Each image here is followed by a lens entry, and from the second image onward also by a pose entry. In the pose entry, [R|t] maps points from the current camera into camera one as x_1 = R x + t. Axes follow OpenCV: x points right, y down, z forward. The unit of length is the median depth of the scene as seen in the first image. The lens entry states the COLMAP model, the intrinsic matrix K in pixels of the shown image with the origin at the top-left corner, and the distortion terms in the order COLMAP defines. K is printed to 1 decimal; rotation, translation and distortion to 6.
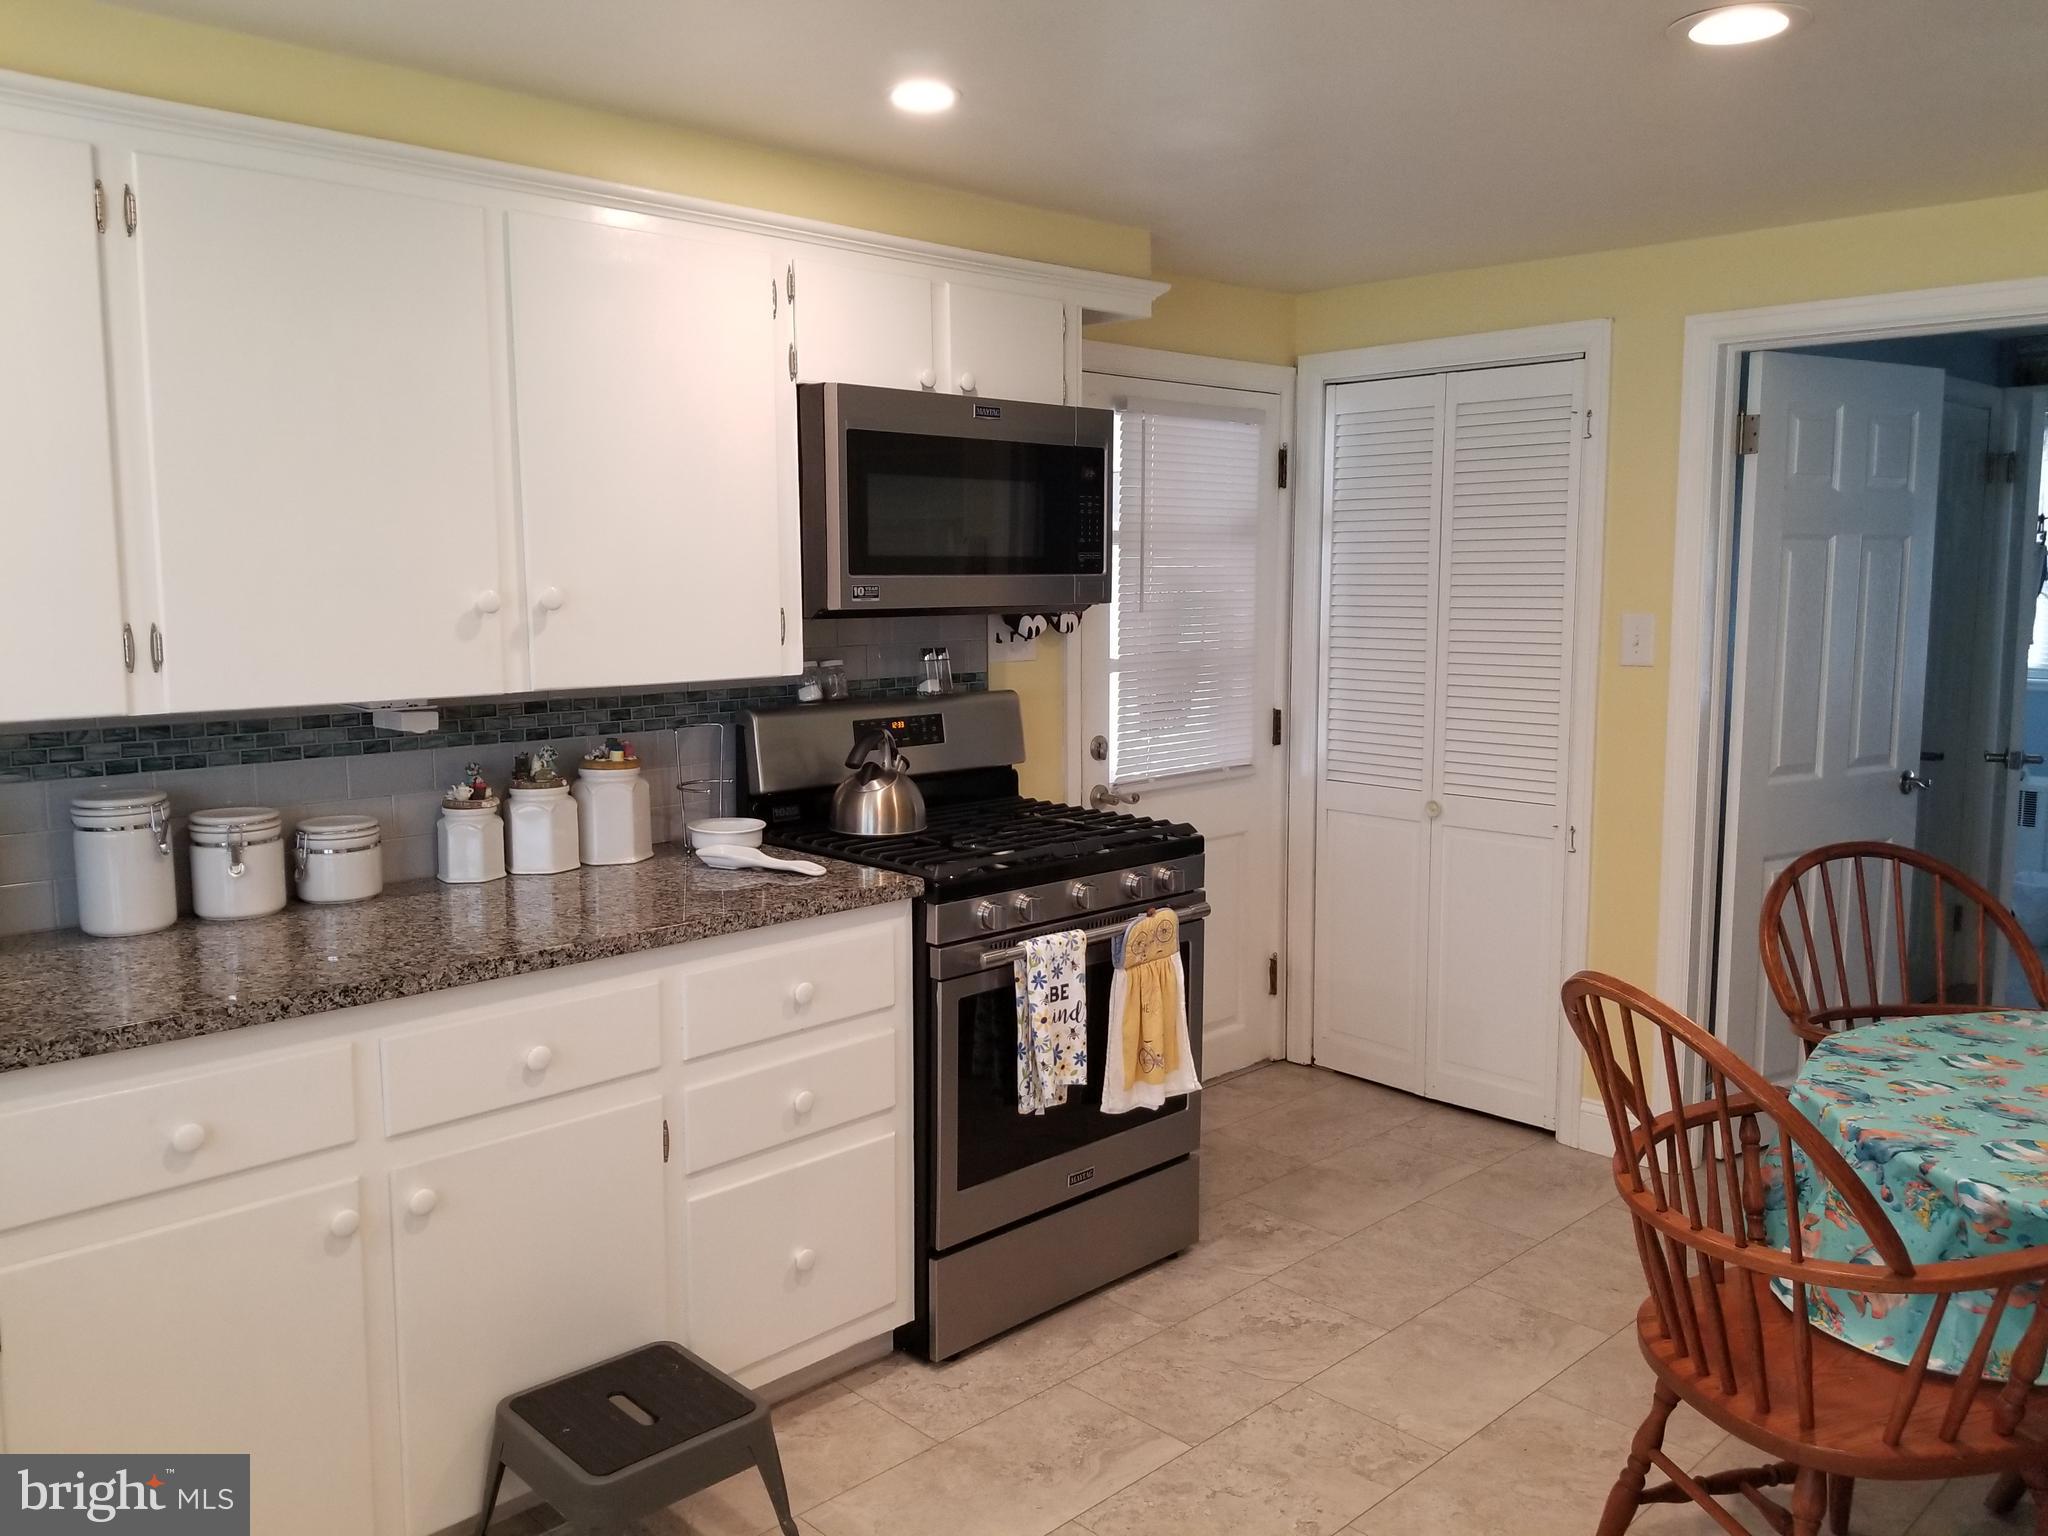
lens RADIAL K [[1587.4, 0, 1010.3], [0, 1587.4, 745.5], [0, 0, 1]] dist [0.115559, -0.165233]
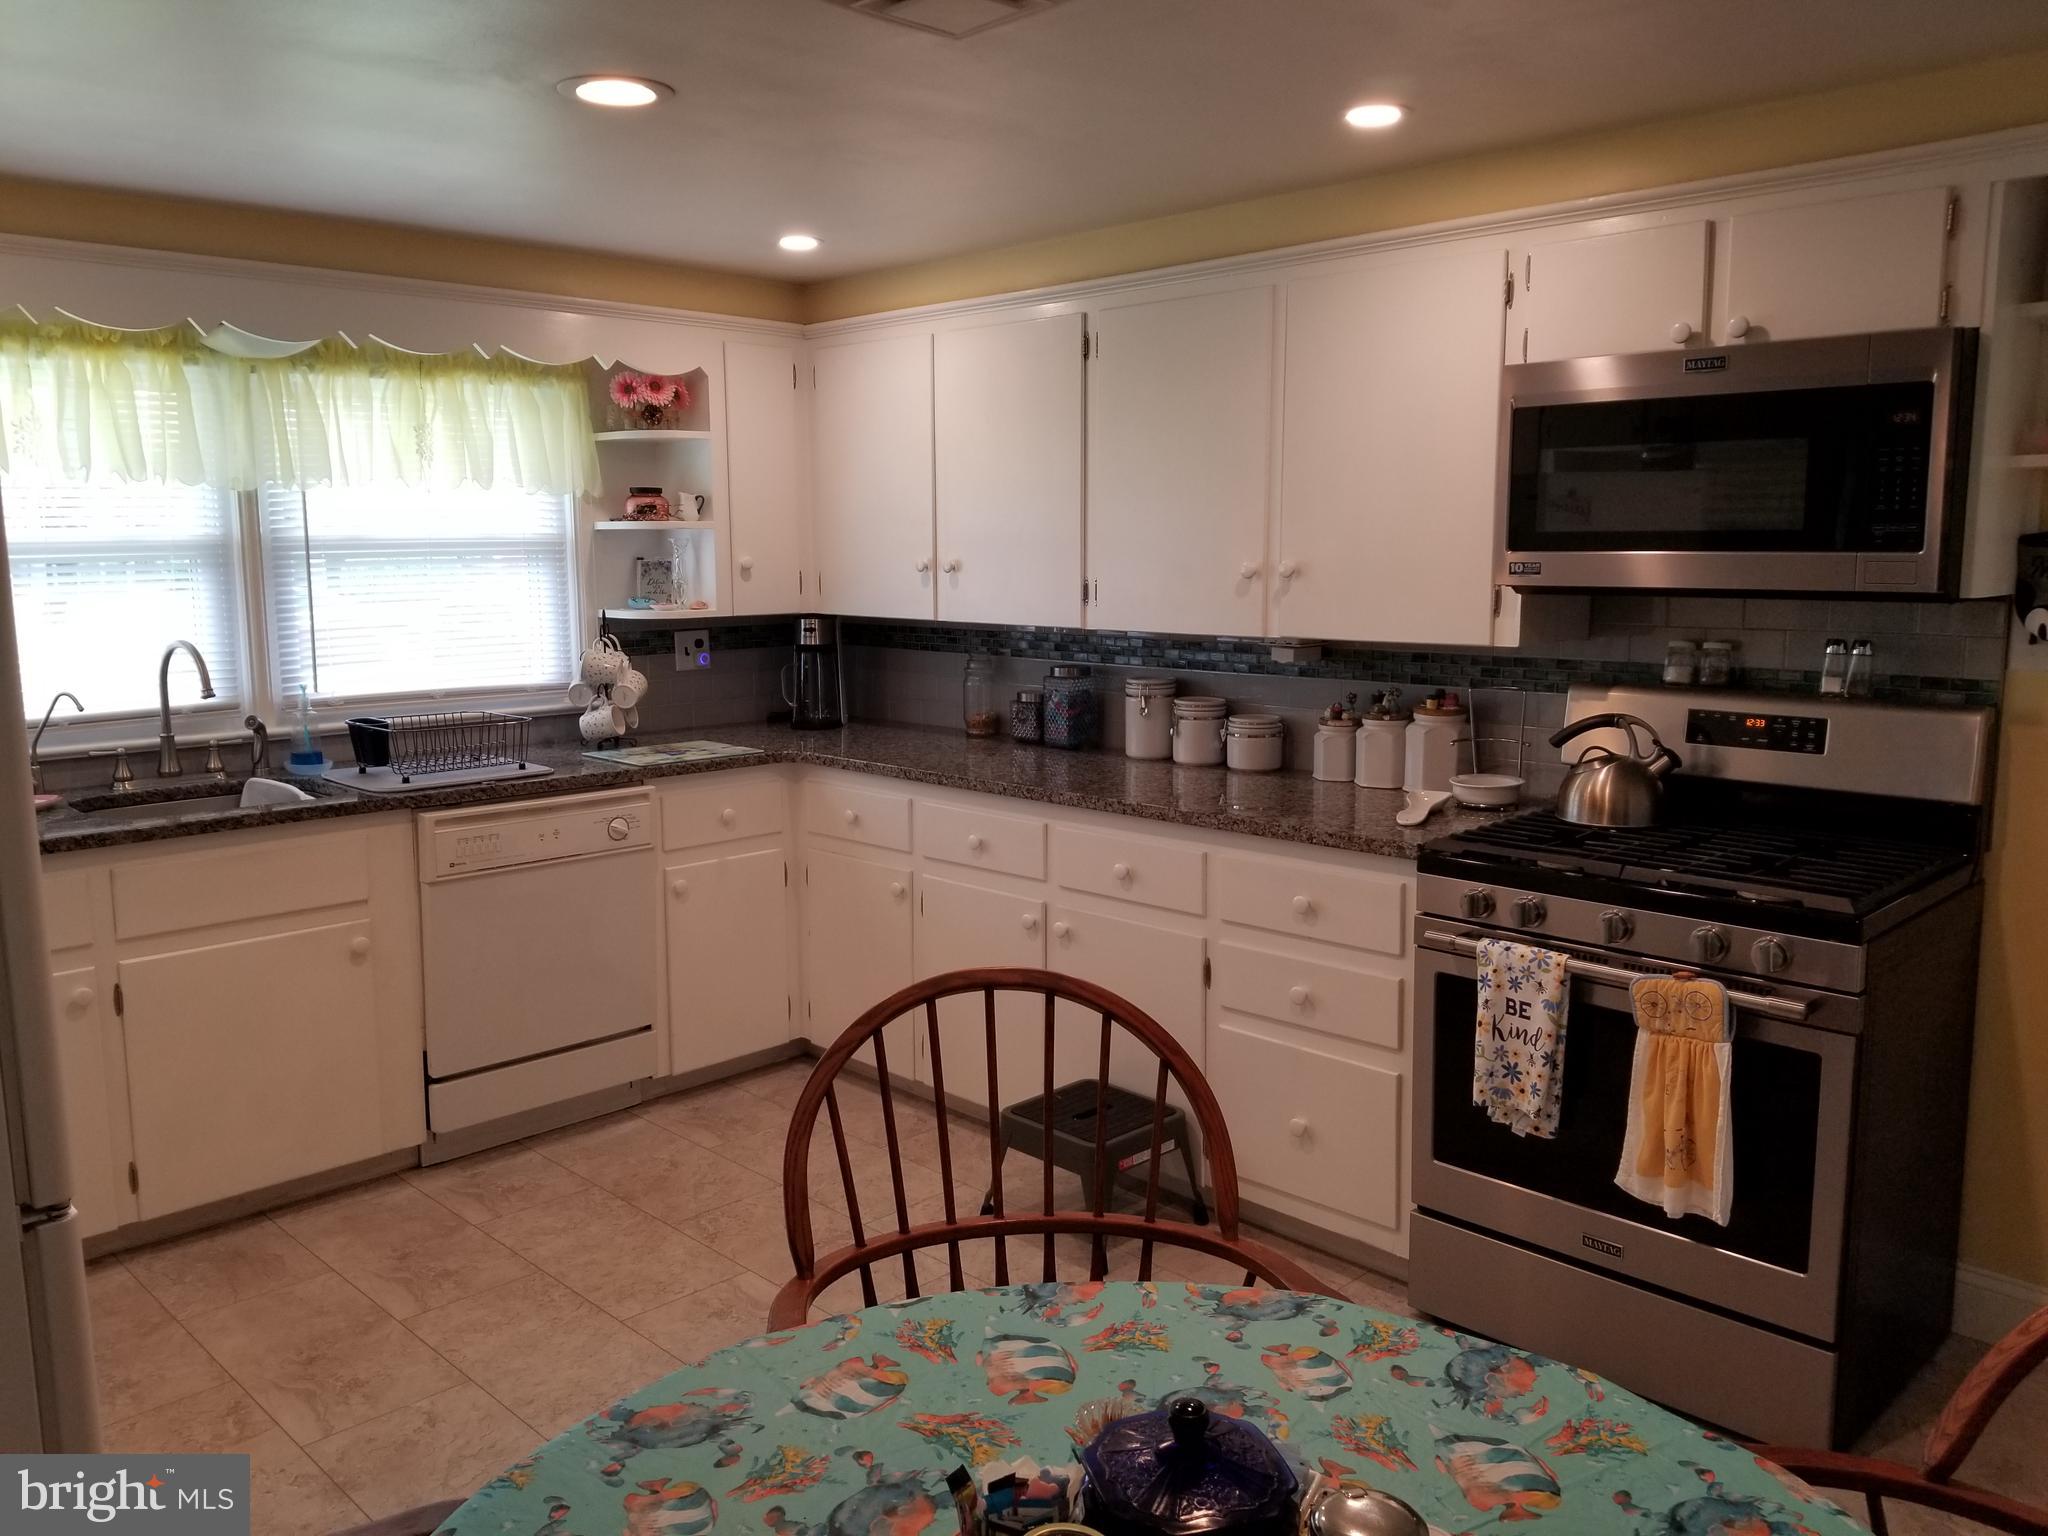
lens RADIAL K [[1587.4, 0, 1010.3], [0, 1587.4, 745.5], [0, 0, 1]] dist [0.115559, -0.165233]
pose [[0.014972, 0.135129, -0.990715, 0.978136], [-0.103105, 0.985753, 0.132894, -0.093218], [0.994558, 0.100158, 0.028691, 0.698989]]
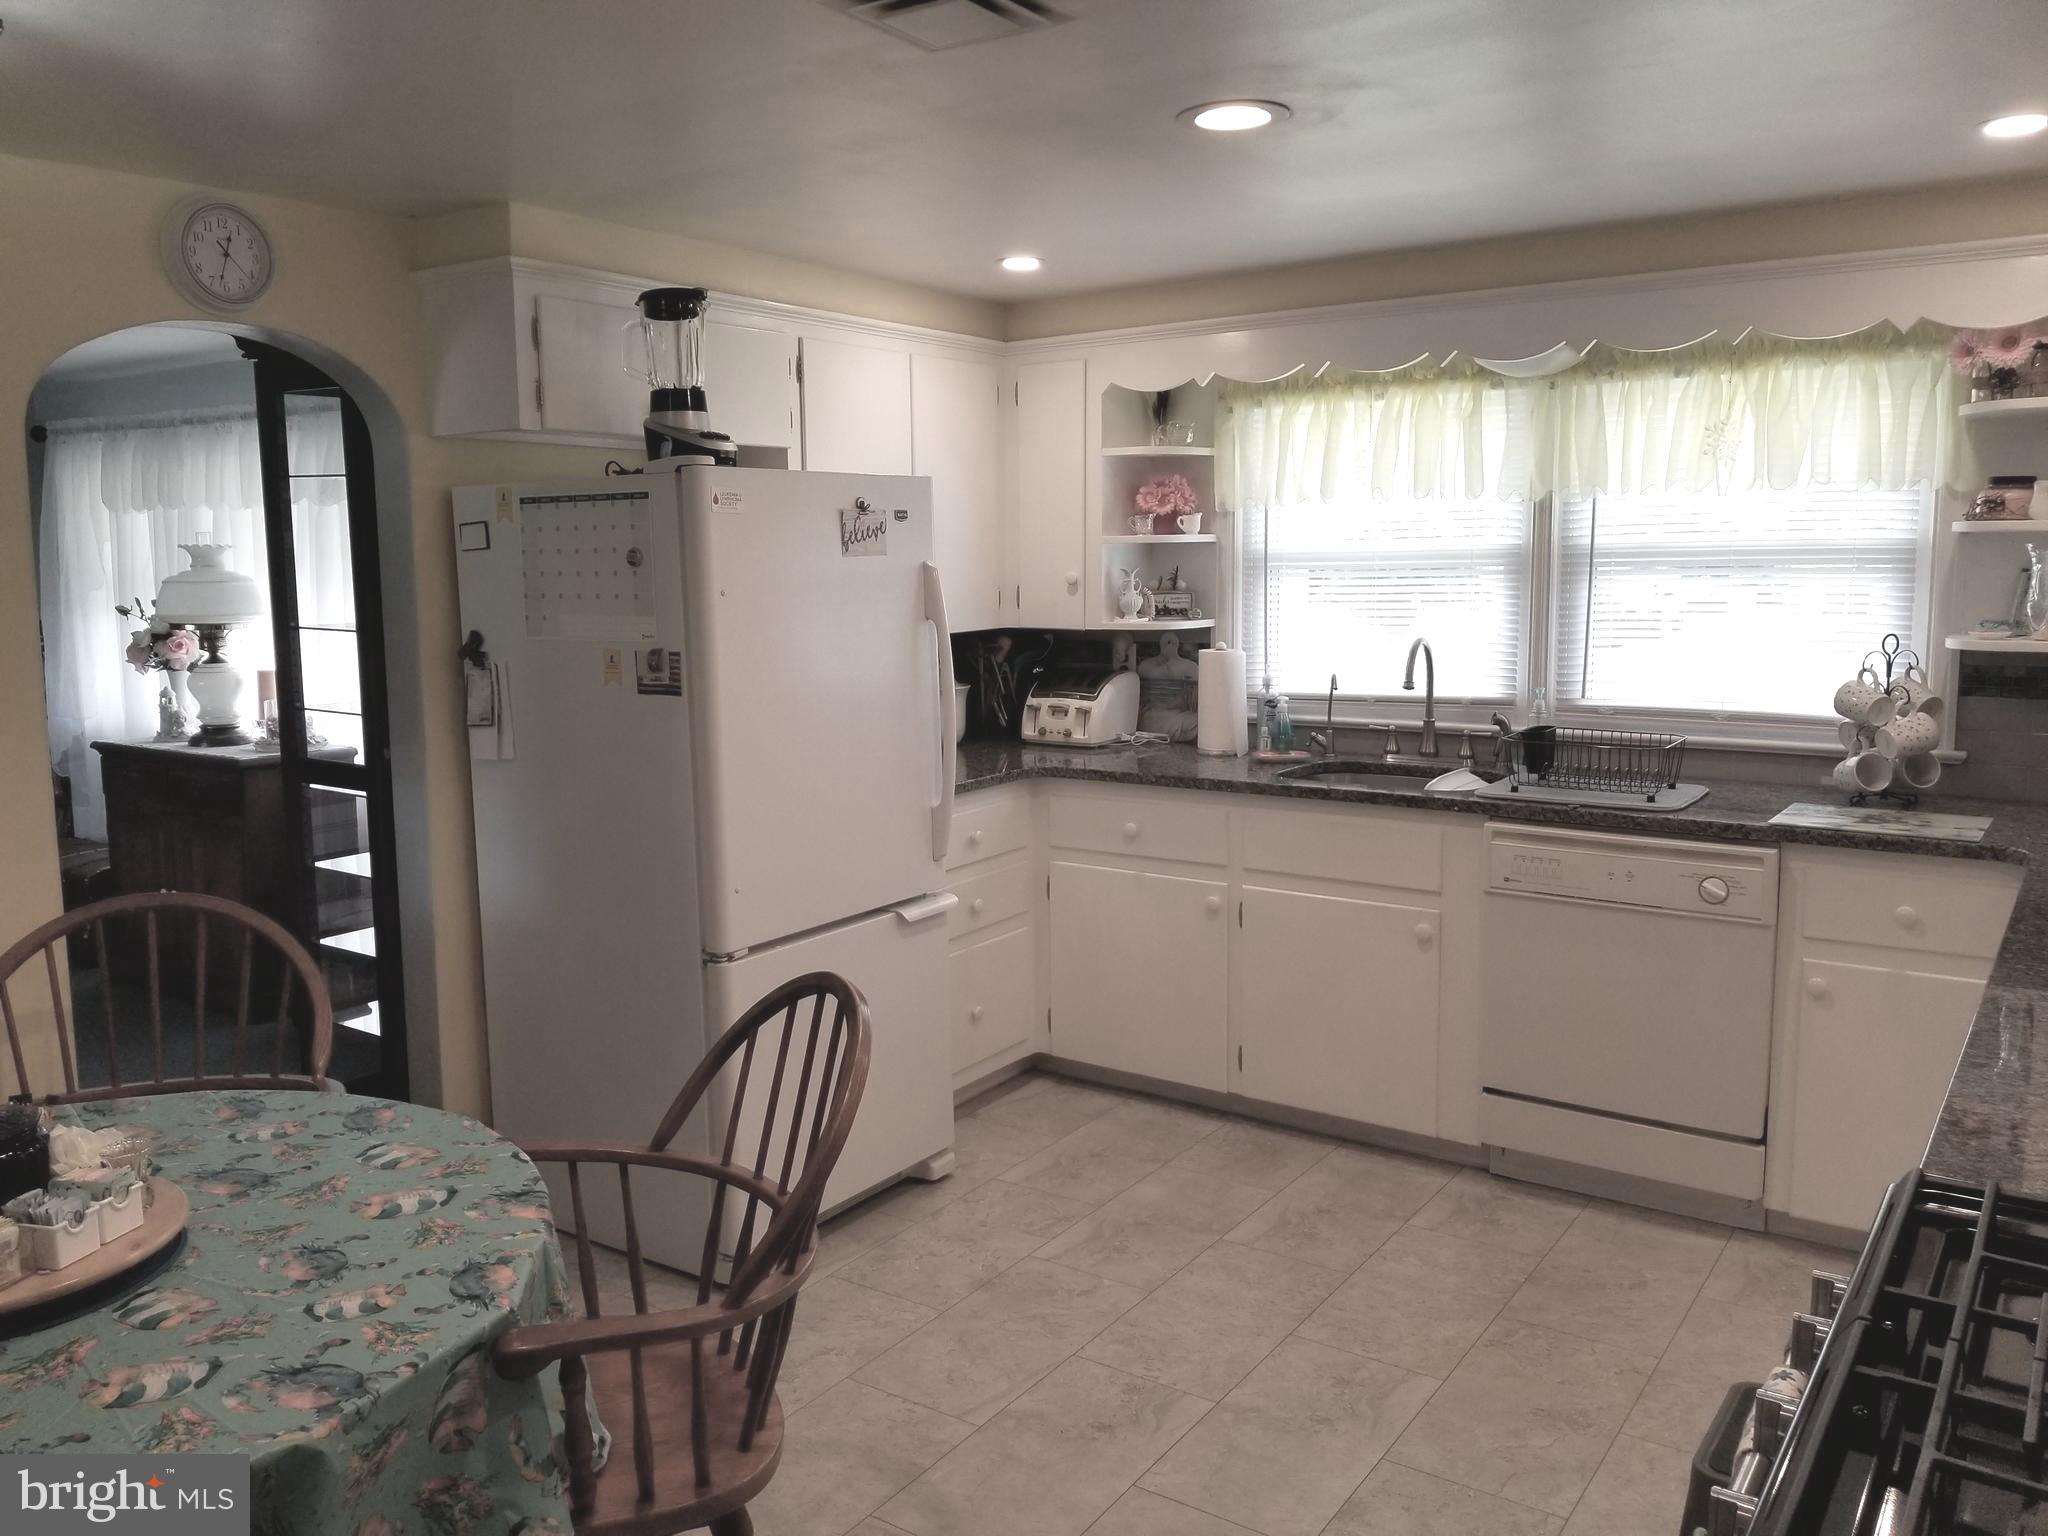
lens RADIAL K [[1619.8, 0, 994.7], [0, 1619.8, 730.8], [0, 0, 1]] dist [0.077589, -0.092074]
pose [[-0.981754, 0.035205, -0.186867, 0.339751], [-0.006748, 0.975643, 0.219262, -0.176215], [0.190034, 0.216522, -0.957604, 1.435317]]
